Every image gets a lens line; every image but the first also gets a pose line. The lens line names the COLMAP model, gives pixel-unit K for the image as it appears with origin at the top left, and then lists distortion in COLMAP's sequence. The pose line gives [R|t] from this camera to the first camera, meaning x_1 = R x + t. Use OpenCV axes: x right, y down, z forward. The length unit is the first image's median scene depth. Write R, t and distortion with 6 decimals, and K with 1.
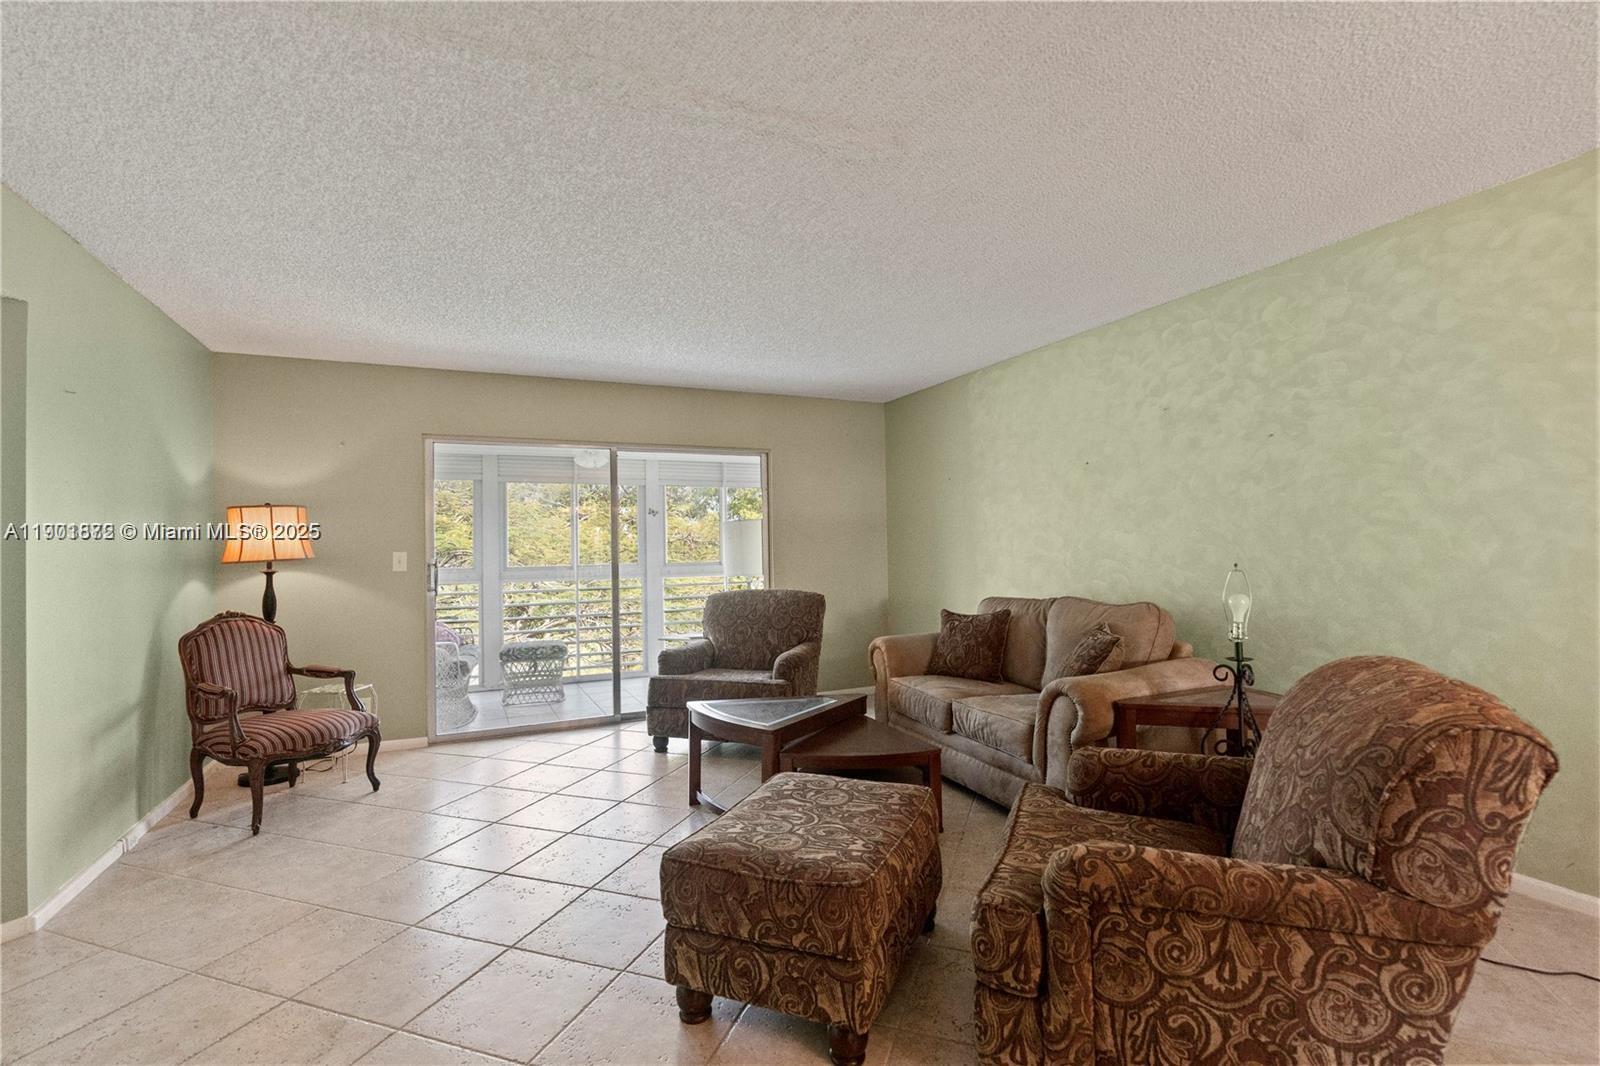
lens RADIAL K [[727.2, 0, 791.4], [0, 727.2, 534.7], [0, 0, 1]] dist [-0.010164, 0.004446]
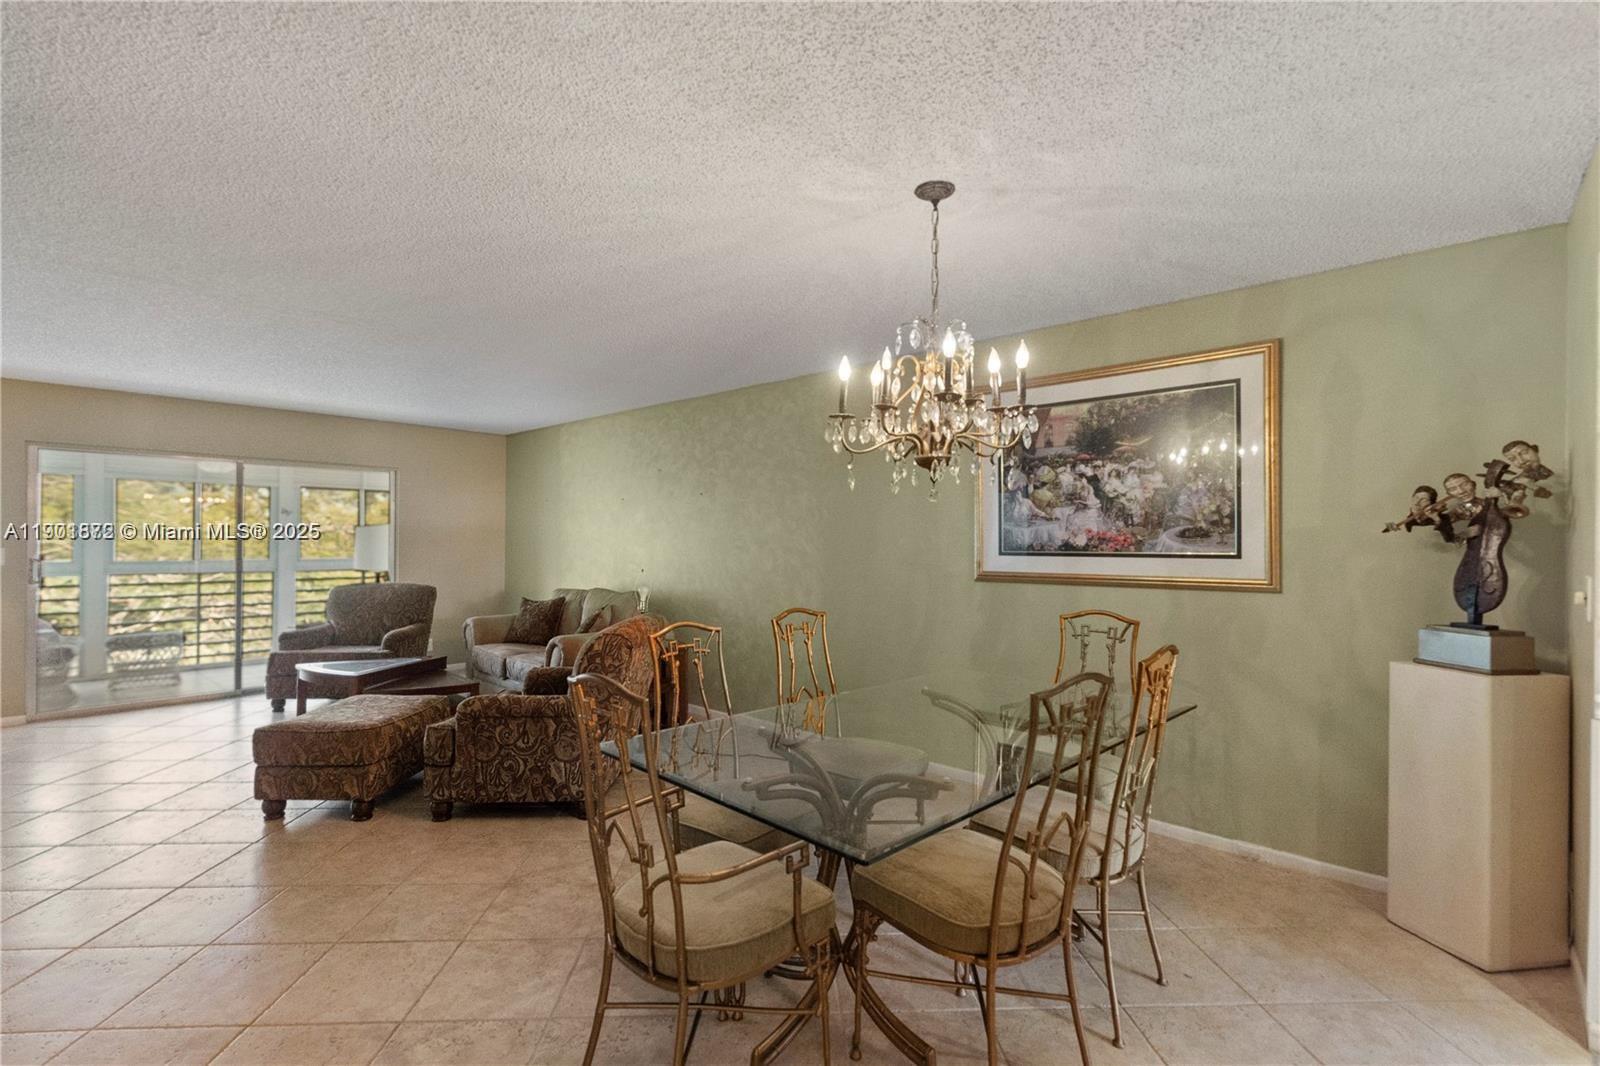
lens RADIAL K [[727.2, 0, 802.6], [0, 727.2, 540.0], [0, 0, 1]] dist [-0.010164, 0.004446]
pose [[0.917162, 0.025430, 0.397701, 0.165187], [-0.031355, 0.999473, 0.008401, -0.041865], [-0.397278, -0.020175, 0.917476, -0.567247]]
